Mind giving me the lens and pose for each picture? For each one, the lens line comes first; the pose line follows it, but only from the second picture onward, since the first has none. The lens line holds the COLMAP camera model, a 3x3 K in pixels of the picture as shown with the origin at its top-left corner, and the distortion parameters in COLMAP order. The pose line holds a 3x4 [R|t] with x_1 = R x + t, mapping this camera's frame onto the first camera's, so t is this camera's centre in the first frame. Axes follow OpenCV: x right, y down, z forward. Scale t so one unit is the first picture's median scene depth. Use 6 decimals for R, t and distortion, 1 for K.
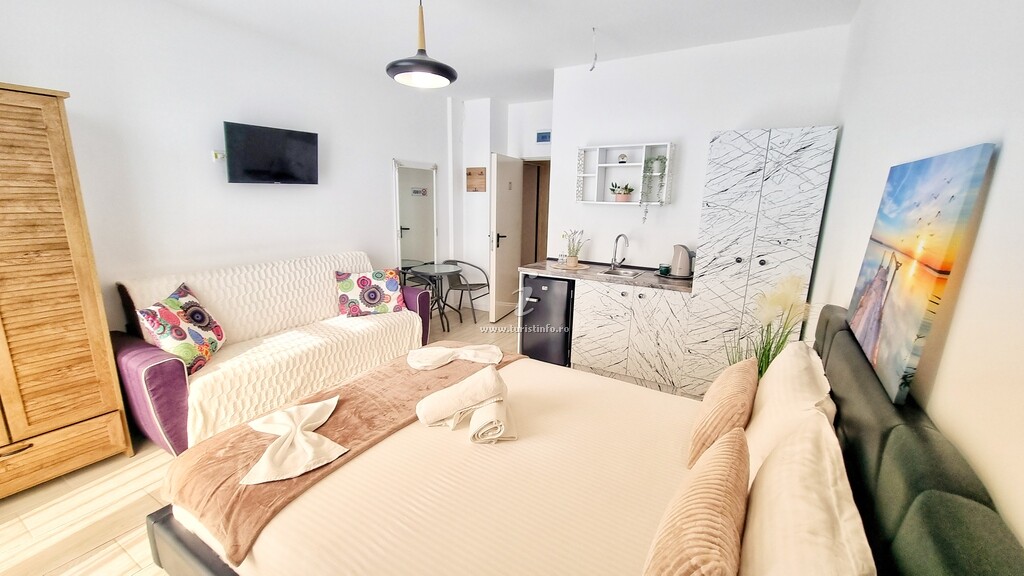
lens RADIAL K [[409.8, 0, 507.7], [0, 409.8, 286.8], [0, 0, 1]] dist [0.018076, -0.006471]
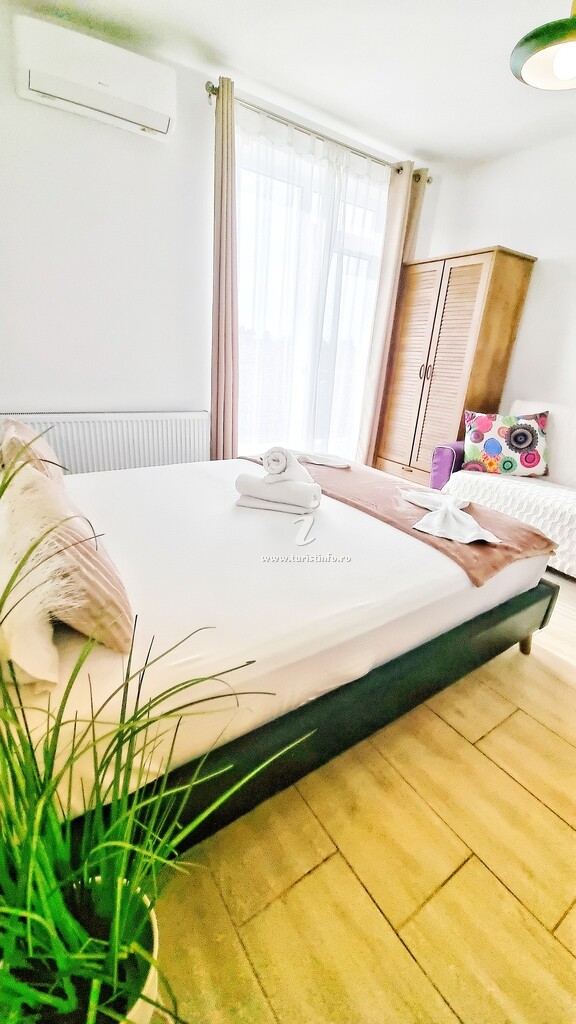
lens RADIAL K [[409.1, 0, 288.0], [0, 409.1, 512.0], [0, 0, 1]] dist [0.006040, -0.000524]
pose [[-0.419279, 0.278922, -0.863949, 0.529323], [-0.260796, 0.874520, 0.408901, -0.042654], [0.869592, 0.396758, -0.293926, 0.864773]]
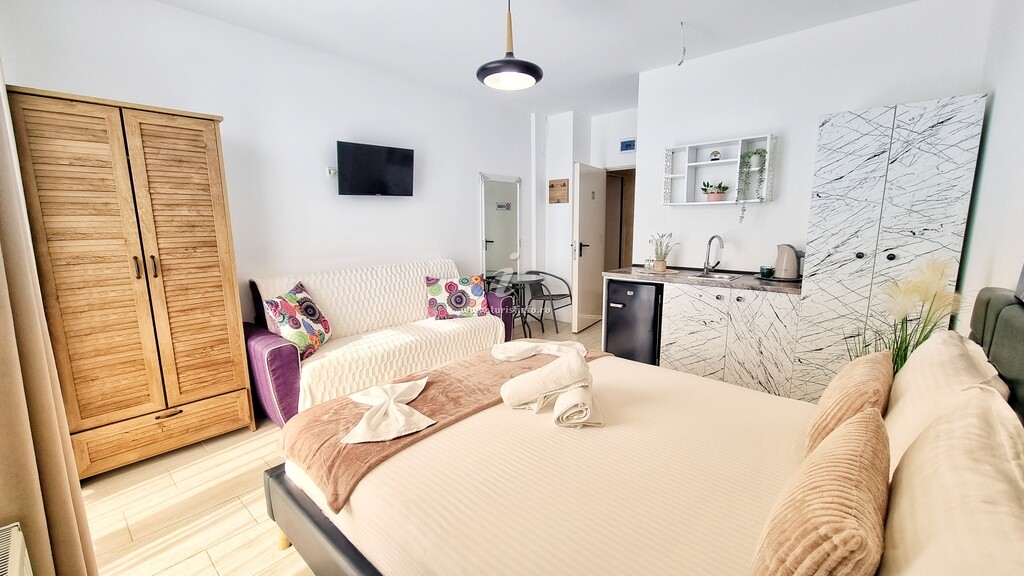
lens RADIAL K [[409.1, 0, 512.0], [0, 409.1, 288.0], [0, 0, 1]] dist [0.006040, -0.000524]
pose [[0.982697, 0.000971, -0.185219, -0.006405], [-0.011080, 0.998504, -0.053552, 0.064624], [0.184890, 0.054677, 0.981237, 0.007244]]
